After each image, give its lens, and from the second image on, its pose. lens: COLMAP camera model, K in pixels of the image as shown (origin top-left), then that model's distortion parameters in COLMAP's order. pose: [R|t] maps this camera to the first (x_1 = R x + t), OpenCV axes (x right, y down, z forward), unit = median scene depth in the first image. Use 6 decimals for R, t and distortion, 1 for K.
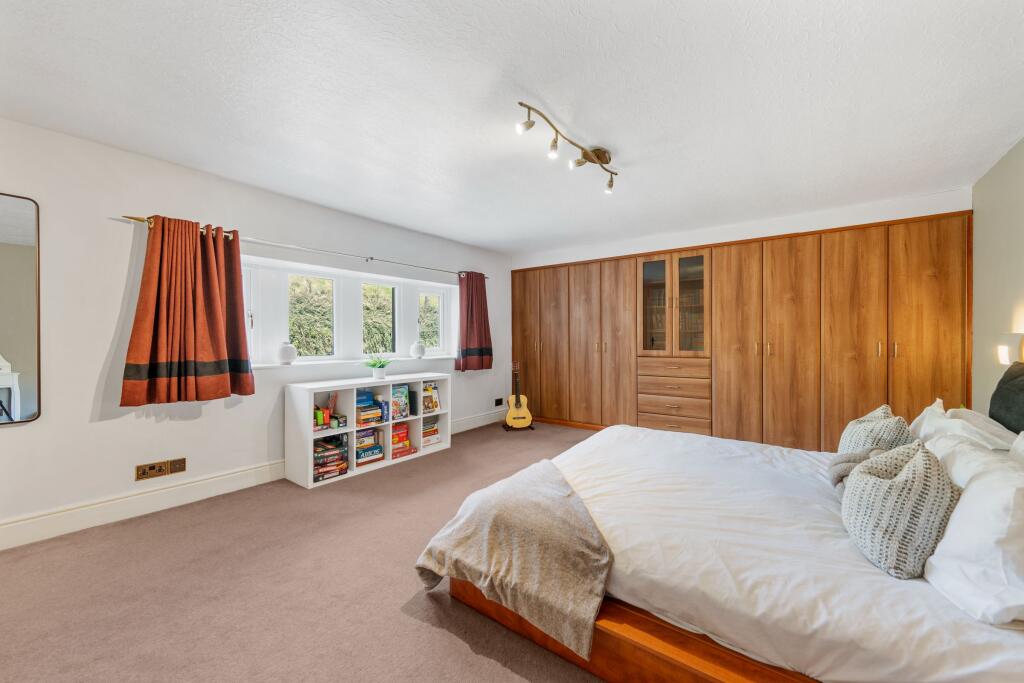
lens RADIAL K [[402.9, 0, 515.4], [0, 402.9, 338.0], [0, 0, 1]] dist [-0.000146, 0.000019]
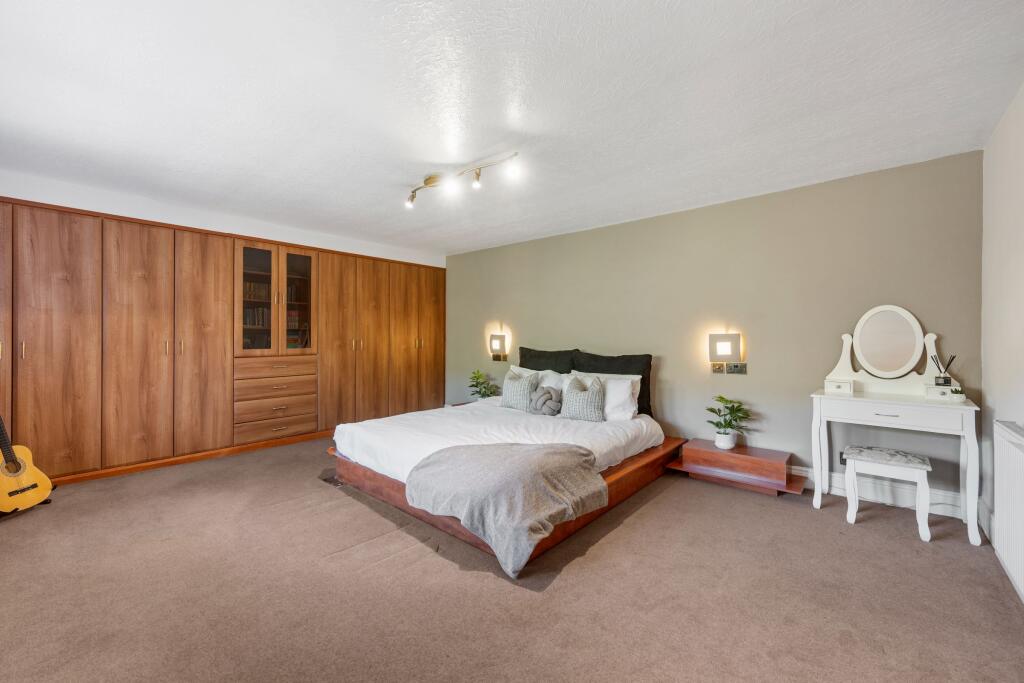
lens RADIAL K [[402.9, 0, 515.4], [0, 402.9, 338.0], [0, 0, 1]] dist [-0.000146, 0.000019]
pose [[0.081837, 0.001106, 0.996645, -0.514501], [-0.003498, 0.999994, -0.000823, 0.004444], [-0.996640, -0.003419, 0.081840, 0.376426]]
